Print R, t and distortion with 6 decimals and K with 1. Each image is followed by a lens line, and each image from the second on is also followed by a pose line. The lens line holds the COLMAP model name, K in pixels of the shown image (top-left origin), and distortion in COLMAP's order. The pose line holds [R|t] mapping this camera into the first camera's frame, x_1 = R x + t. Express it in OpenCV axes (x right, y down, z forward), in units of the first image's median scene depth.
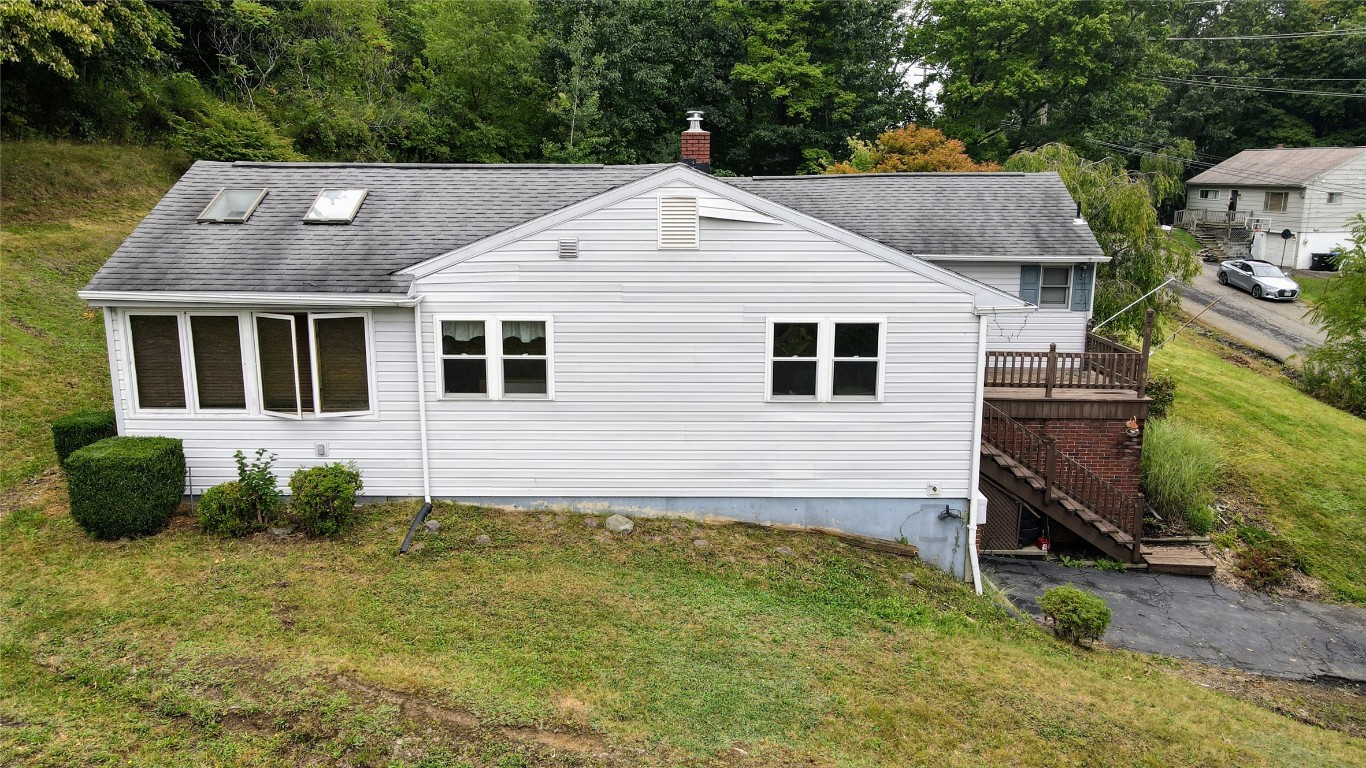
lens RADIAL K [[1000.8, 0, 675.0], [0, 1000.8, 381.5], [0, 0, 1]] dist [-0.001246, 0.029463]
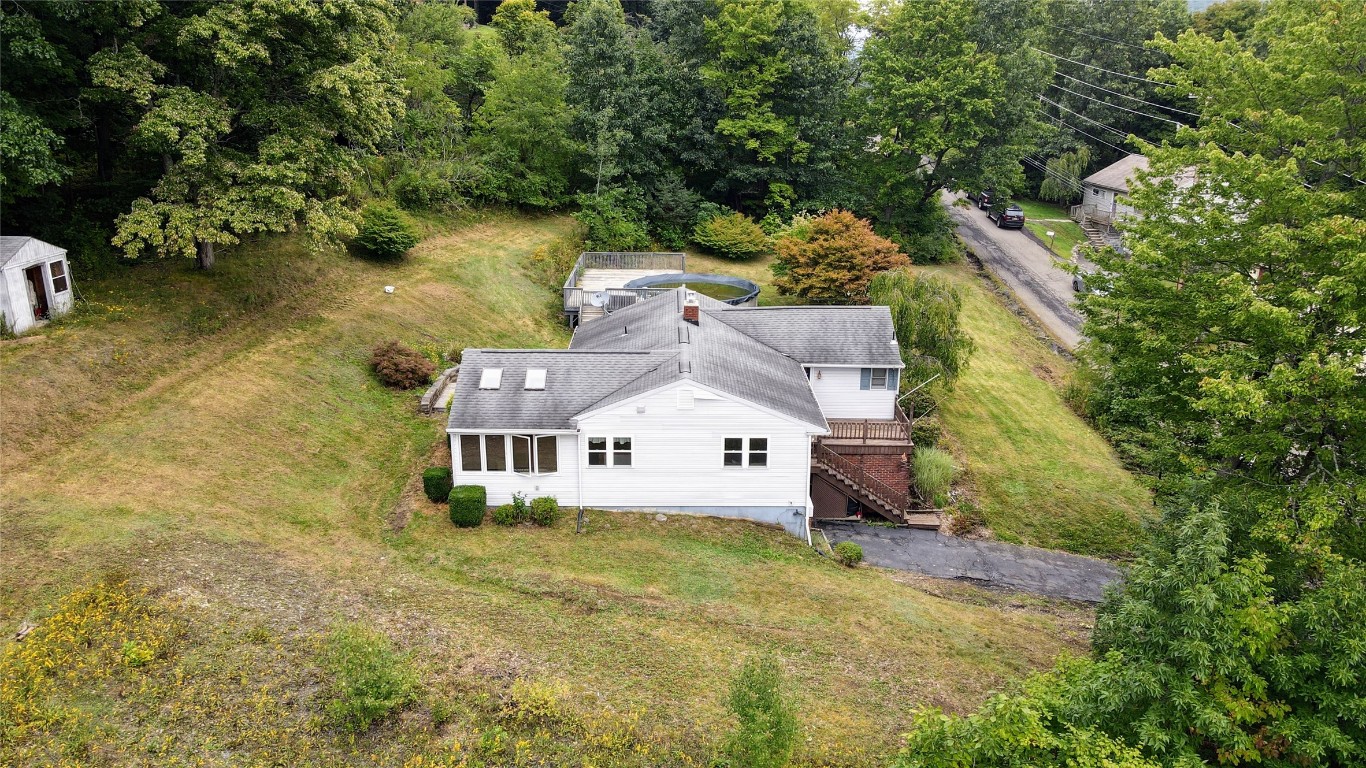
lens RADIAL K [[1000.8, 0, 675.0], [0, 1000.8, 381.5], [0, 0, 1]] dist [-0.001246, 0.029463]
pose [[0.999941, -0.001634, 0.010706, -0.046293], [0.000529, 0.994743, 0.102398, -0.427738], [-0.010817, -0.102386, 0.994686, -1.357871]]
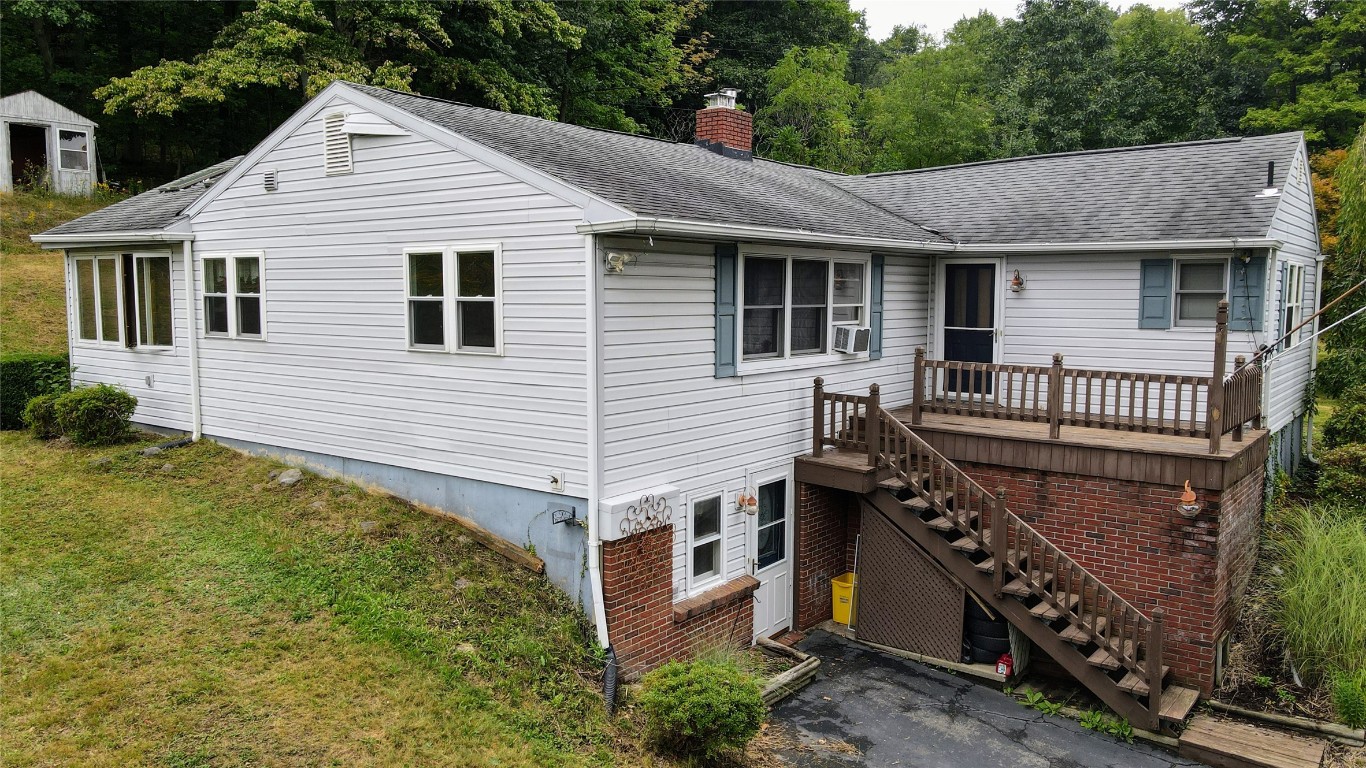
lens RADIAL K [[1004.1, 0, 671.6], [0, 1004.1, 387.9], [0, 0, 1]] dist [0.004713, 0.004018]
pose [[0.794004, 0.057073, -0.605228, 0.758508], [-0.127215, 0.989139, -0.073618, 0.082848], [0.594453, 0.135447, 0.792641, 0.457681]]
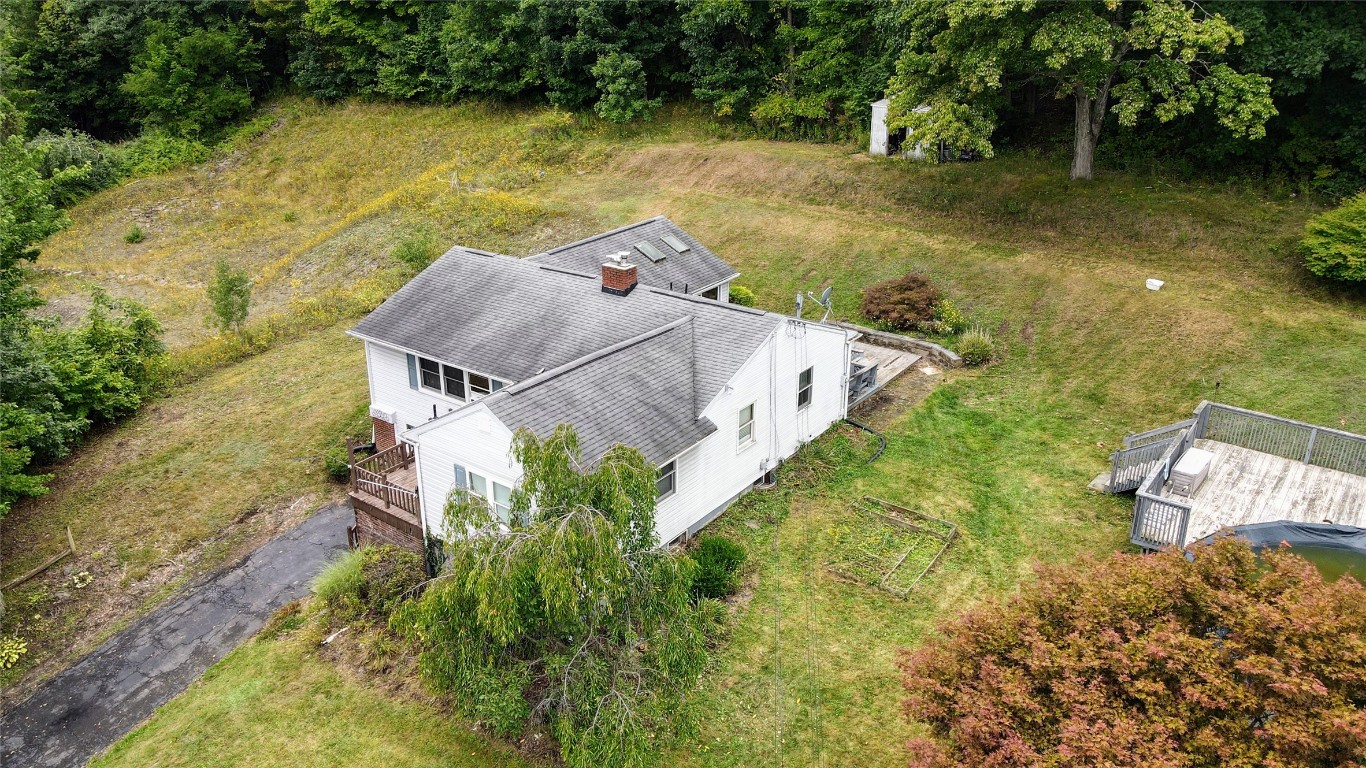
lens RADIAL K [[1000.8, 0, 675.0], [0, 1000.8, 381.5], [0, 0, 1]] dist [-0.001246, 0.029463]
pose [[-0.599213, 0.310430, -0.737955, 1.627619], [-0.164205, 0.854512, 0.492794, -1.228809], [0.783569, 0.416464, -0.461060, 2.638256]]
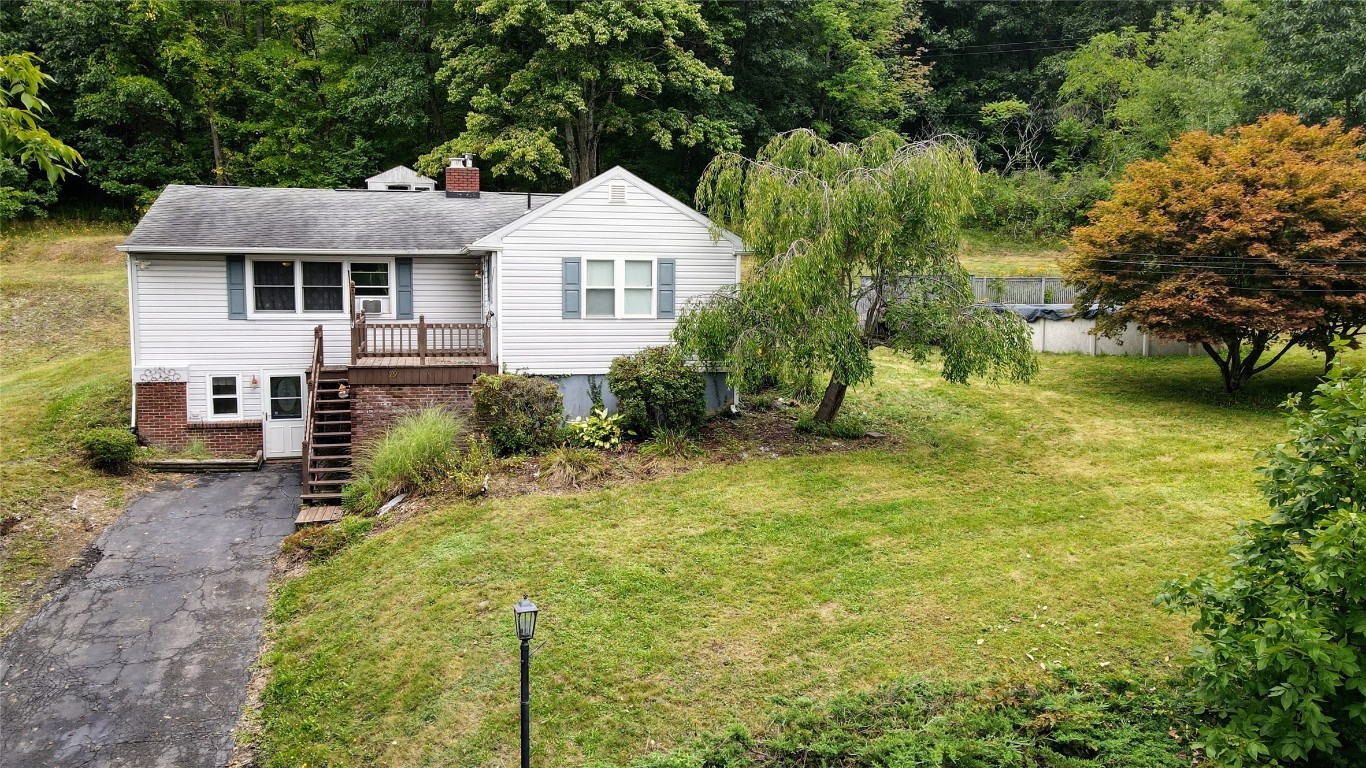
lens RADIAL K [[1007.9, 0, 683.0], [0, 1007.9, 384.0], [0, 0, 1]] dist [-0.004199, 0.039066]
pose [[0.256450, 0.088705, -0.962478, 2.139201], [-0.205041, 0.978109, 0.035513, -0.099815], [0.944559, 0.188241, 0.269024, 1.403780]]
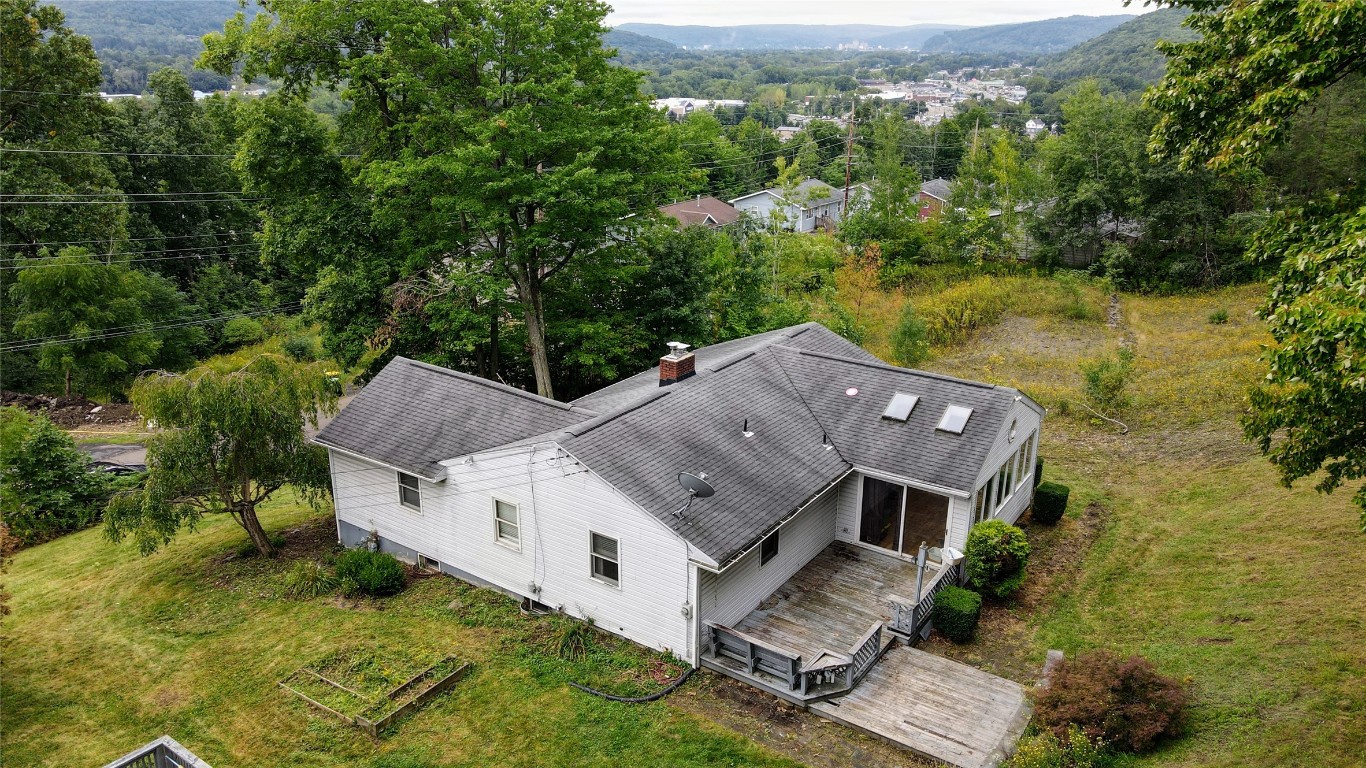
lens RADIAL K [[974.5, 0, 681.1], [0, 974.5, 409.9], [0, 0, 1]] dist [-0.002696, 0.000506]
pose [[-0.823933, -0.197220, 0.531261, -1.017574], [0.117446, 0.857704, 0.500551, -1.230117], [-0.554383, 0.474815, -0.683528, 2.808212]]
